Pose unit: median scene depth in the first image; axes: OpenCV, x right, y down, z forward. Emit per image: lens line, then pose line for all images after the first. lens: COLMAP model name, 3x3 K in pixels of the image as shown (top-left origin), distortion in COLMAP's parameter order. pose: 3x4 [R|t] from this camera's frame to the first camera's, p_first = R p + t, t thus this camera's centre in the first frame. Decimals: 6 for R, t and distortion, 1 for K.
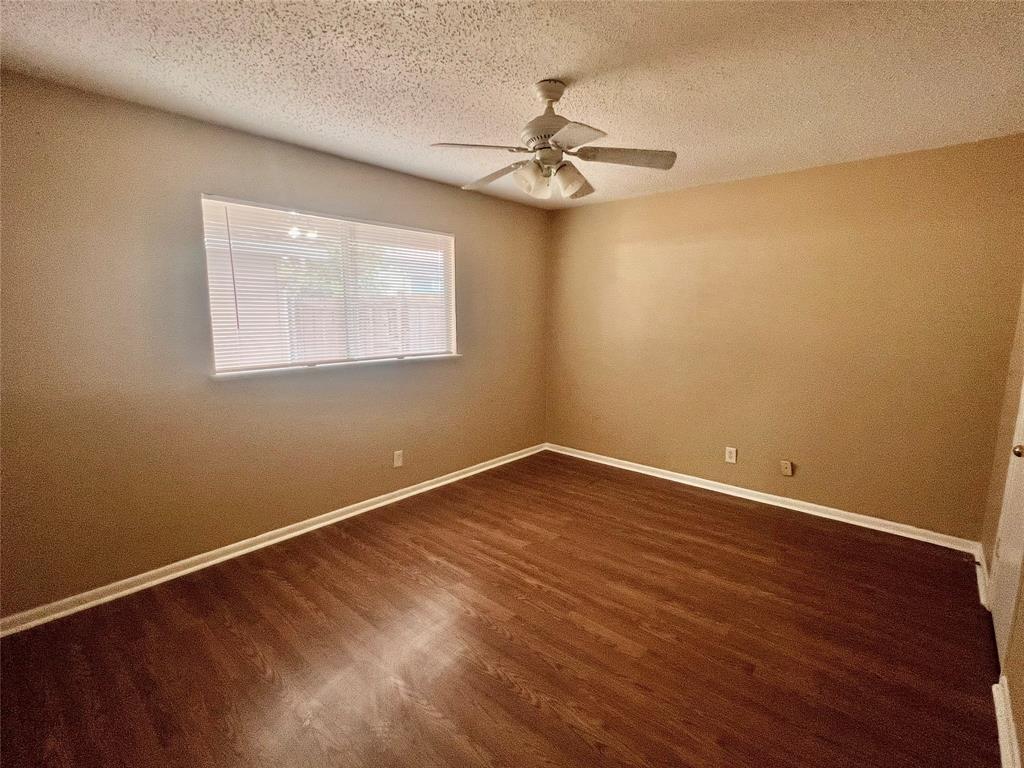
lens RADIAL K [[480.5, 0, 510.3], [0, 480.5, 382.8], [0, 0, 1]] dist [-0.001965, 0.000864]
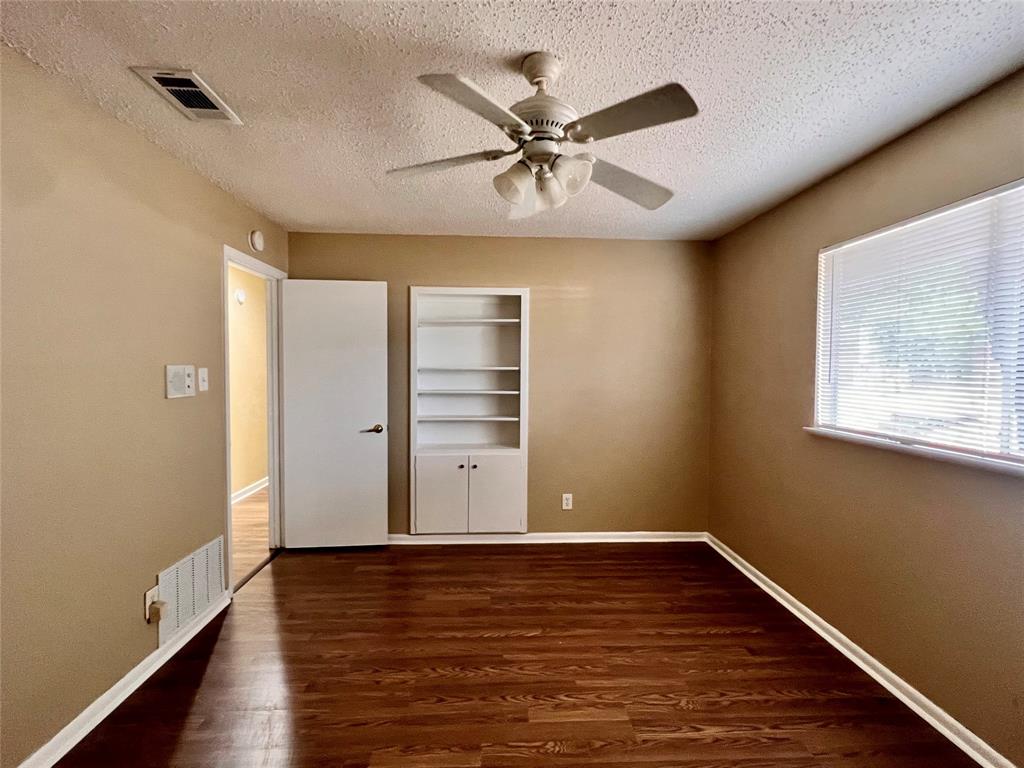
lens RADIAL K [[480.5, 0, 510.3], [0, 480.5, 382.8], [0, 0, 1]] dist [-0.001965, 0.000864]
pose [[-0.728962, -0.000886, -0.684554, 0.536556], [-0.126897, 0.982843, 0.133857, -0.165546], [0.672690, 0.184445, -0.716567, 1.330127]]
